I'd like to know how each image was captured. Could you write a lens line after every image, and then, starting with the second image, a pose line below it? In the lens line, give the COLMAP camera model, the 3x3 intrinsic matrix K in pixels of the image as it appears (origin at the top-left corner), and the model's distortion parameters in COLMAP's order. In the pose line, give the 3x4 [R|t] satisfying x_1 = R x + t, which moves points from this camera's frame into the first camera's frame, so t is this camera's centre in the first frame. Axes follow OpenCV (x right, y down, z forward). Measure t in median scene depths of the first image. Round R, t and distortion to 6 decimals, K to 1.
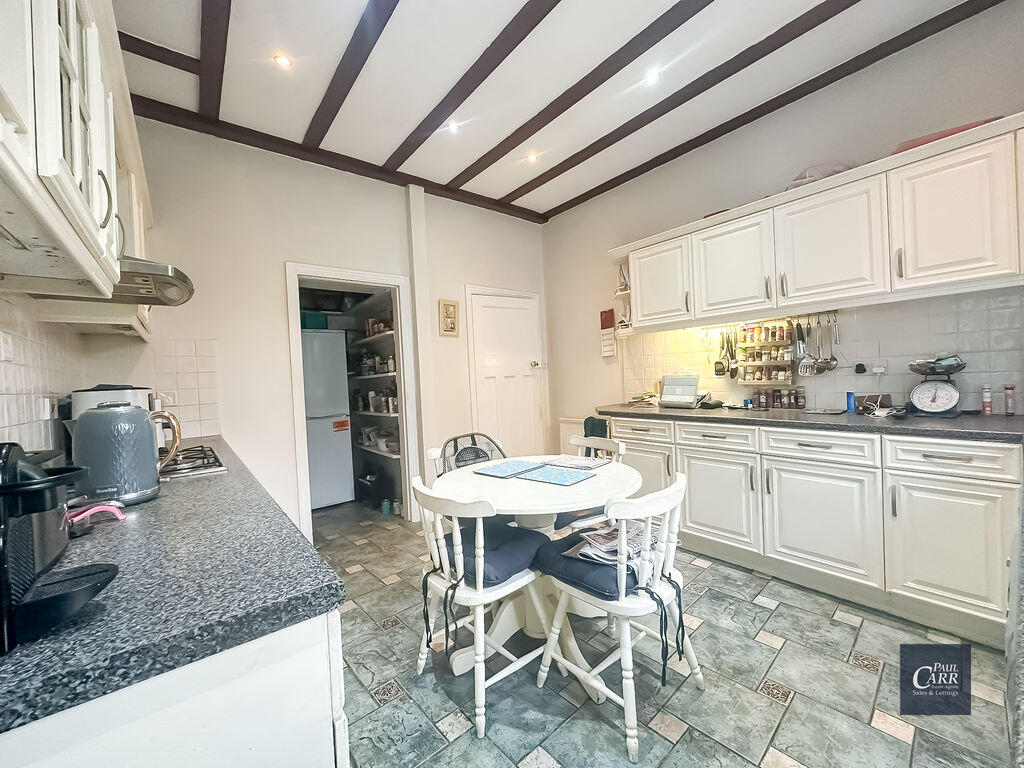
lens RADIAL K [[408.7, 0, 512.2], [0, 408.7, 382.1], [0, 0, 1]] dist [-0.002309, -0.000678]
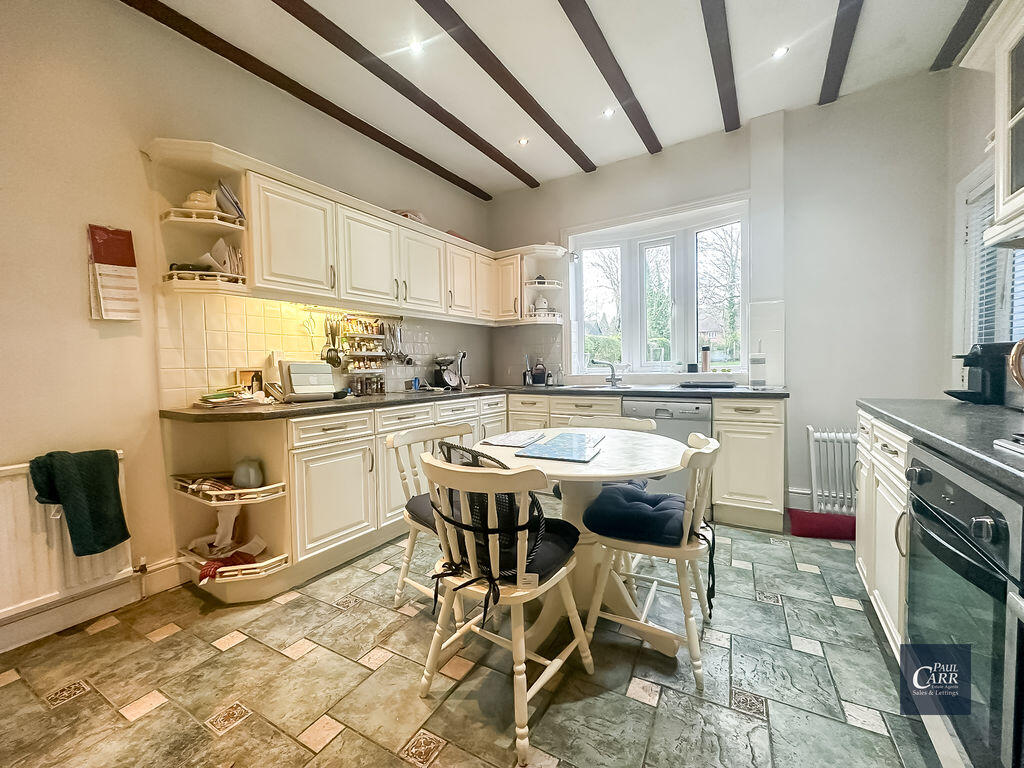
lens RADIAL K [[408.7, 0, 512.2], [0, 408.7, 382.1], [0, 0, 1]] dist [-0.002309, -0.000678]
pose [[-0.325918, 0.015354, 0.945273, -0.544648], [0.050289, 0.998734, 0.001116, 0.048805], [-0.944059, 0.047901, -0.326278, 0.977556]]
